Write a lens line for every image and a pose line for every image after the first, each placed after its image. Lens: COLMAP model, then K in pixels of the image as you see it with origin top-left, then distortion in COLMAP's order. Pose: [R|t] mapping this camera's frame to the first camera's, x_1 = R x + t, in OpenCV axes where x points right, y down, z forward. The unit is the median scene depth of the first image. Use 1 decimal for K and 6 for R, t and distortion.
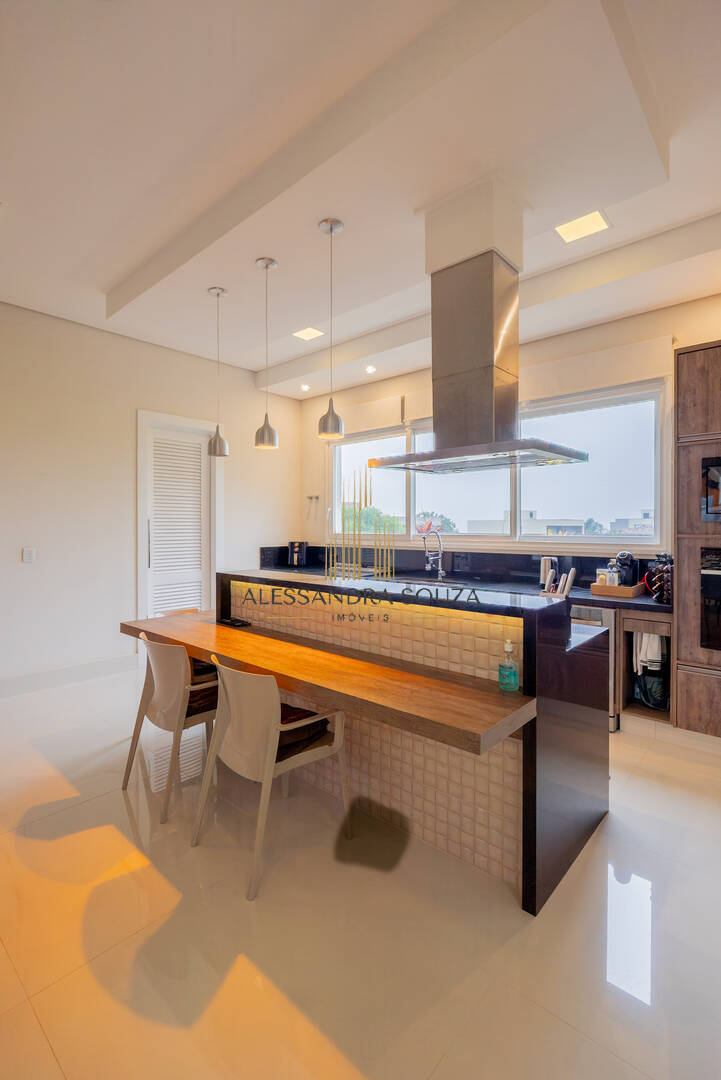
lens RADIAL K [[485.2, 0, 382.4], [0, 485.2, 529.4], [0, 0, 1]] dist [-0.002572, 0.000218]
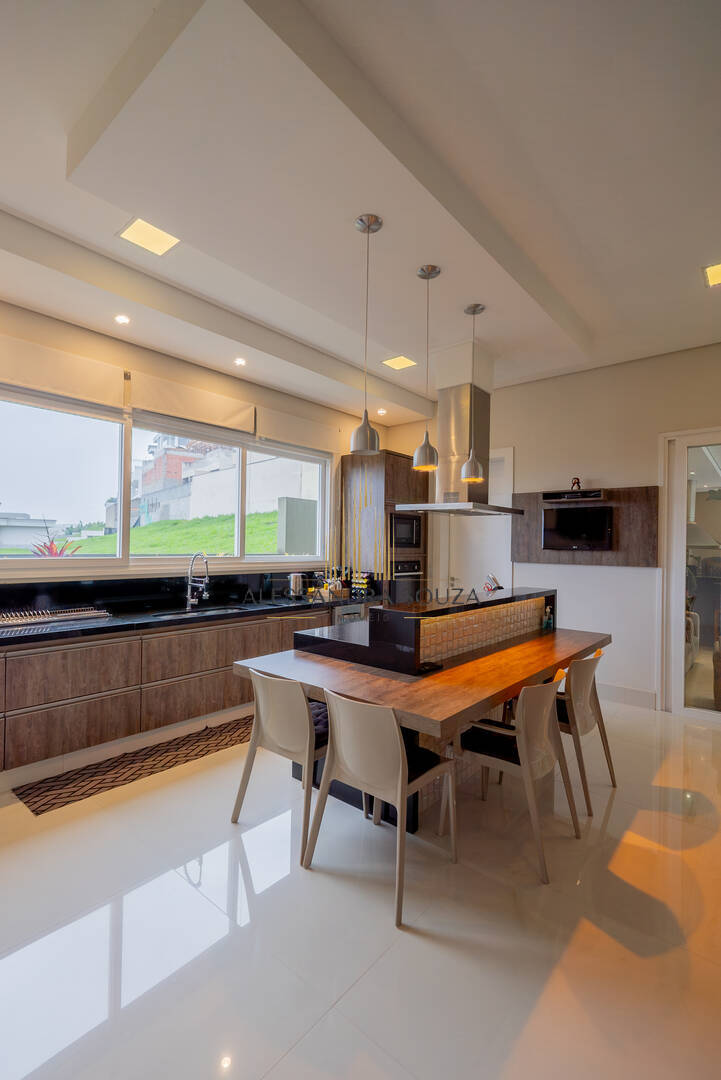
lens RADIAL K [[478.3, 0, 362.7], [0, 478.3, 534.0], [0, 0, 1]] dist [-0.000903, 0.000019]
pose [[0.013656, 0.016559, 0.999770, -1.130845], [-0.004628, 0.999853, -0.016497, -0.025780], [-0.999896, -0.004402, 0.013730, 1.090642]]
